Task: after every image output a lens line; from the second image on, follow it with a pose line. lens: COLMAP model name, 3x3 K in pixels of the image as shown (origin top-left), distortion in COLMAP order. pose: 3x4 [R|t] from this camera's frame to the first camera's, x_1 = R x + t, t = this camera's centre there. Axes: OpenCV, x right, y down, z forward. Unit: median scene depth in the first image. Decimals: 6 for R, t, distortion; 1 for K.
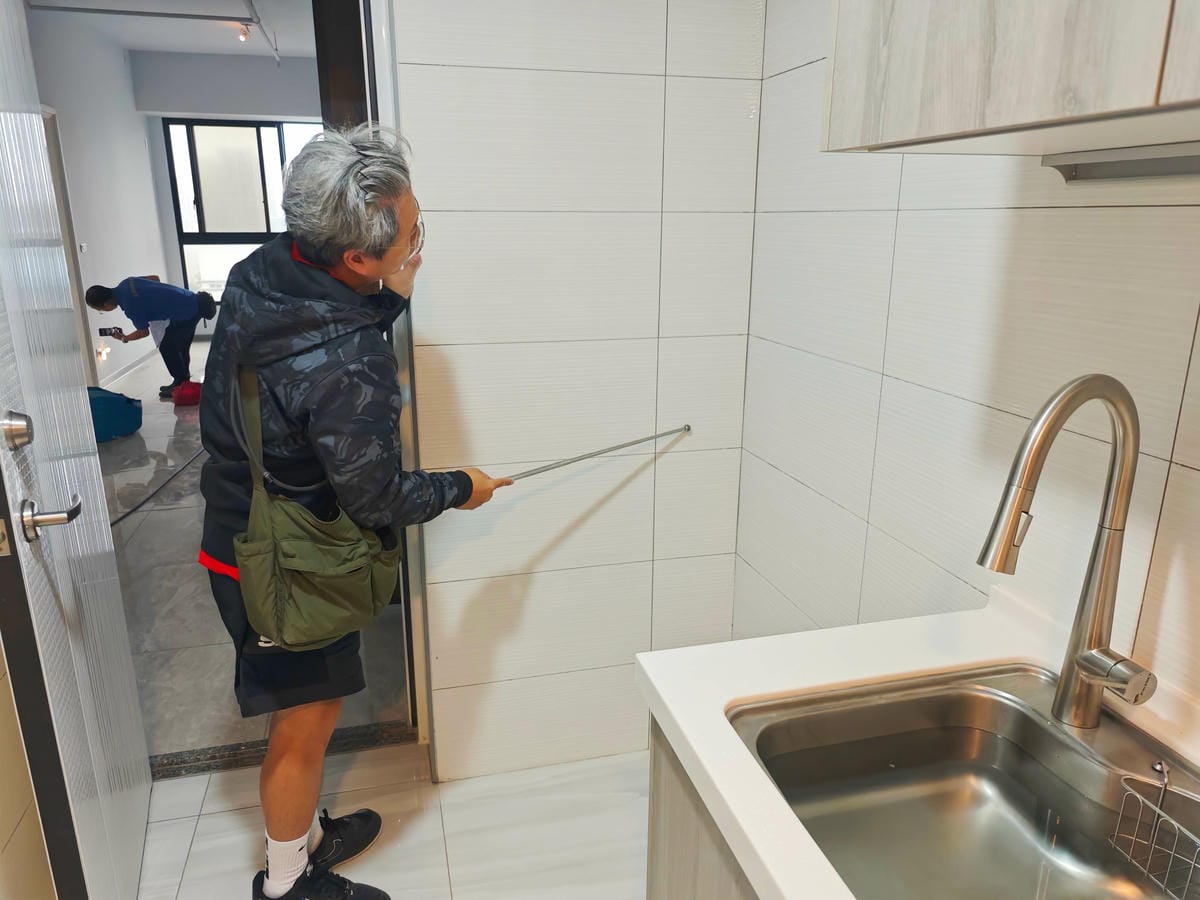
lens RADIAL K [[821.4, 0, 597.2], [0, 821.4, 451.3], [0, 0, 1]] dist [-0.002574, -0.004067]
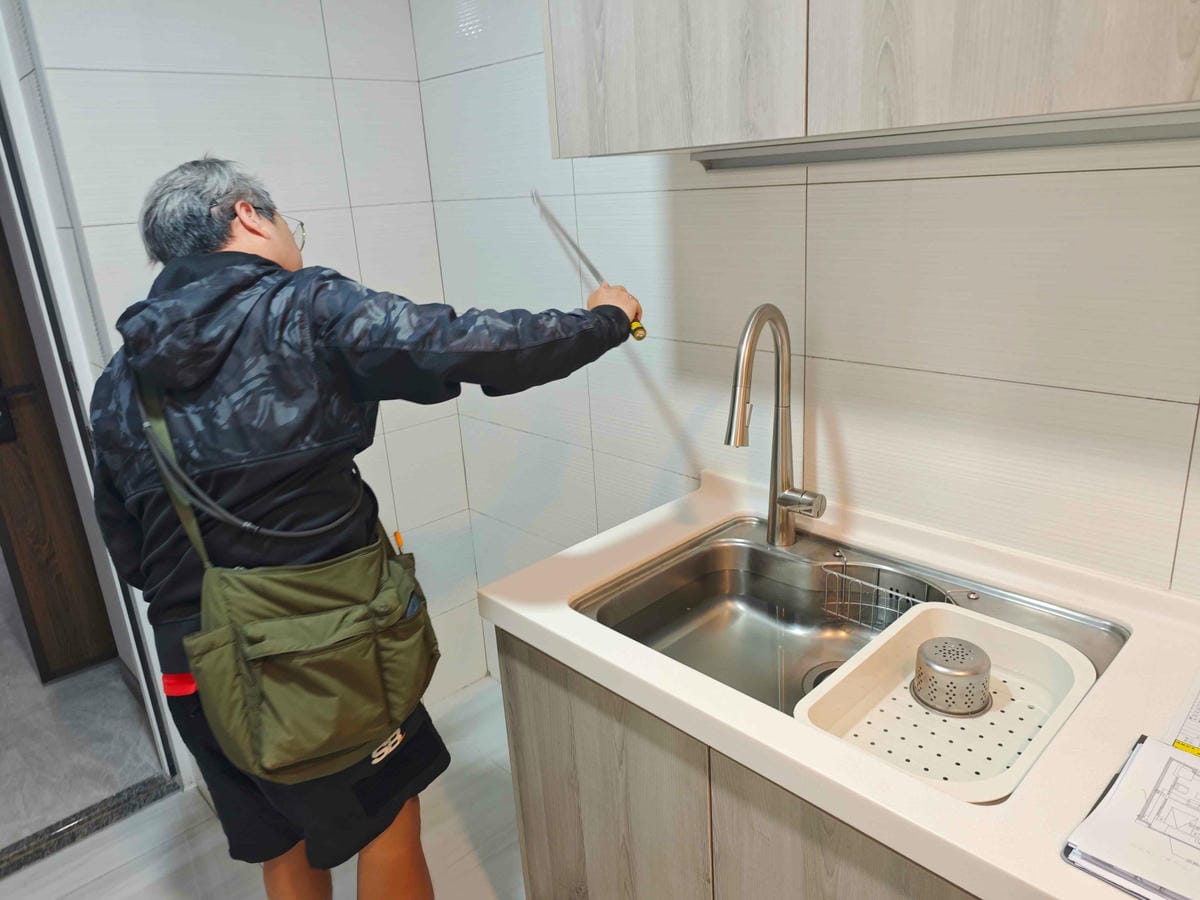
lens RADIAL K [[813.1, 0, 601.8], [0, 813.1, 436.3], [0, 0, 1]] dist [-0.004736, 0.002123]
pose [[0.870472, -0.199553, 0.449952, -0.314121], [0.192299, 0.979355, 0.062323, -0.006960], [-0.453100, 0.032275, 0.890875, -0.147238]]
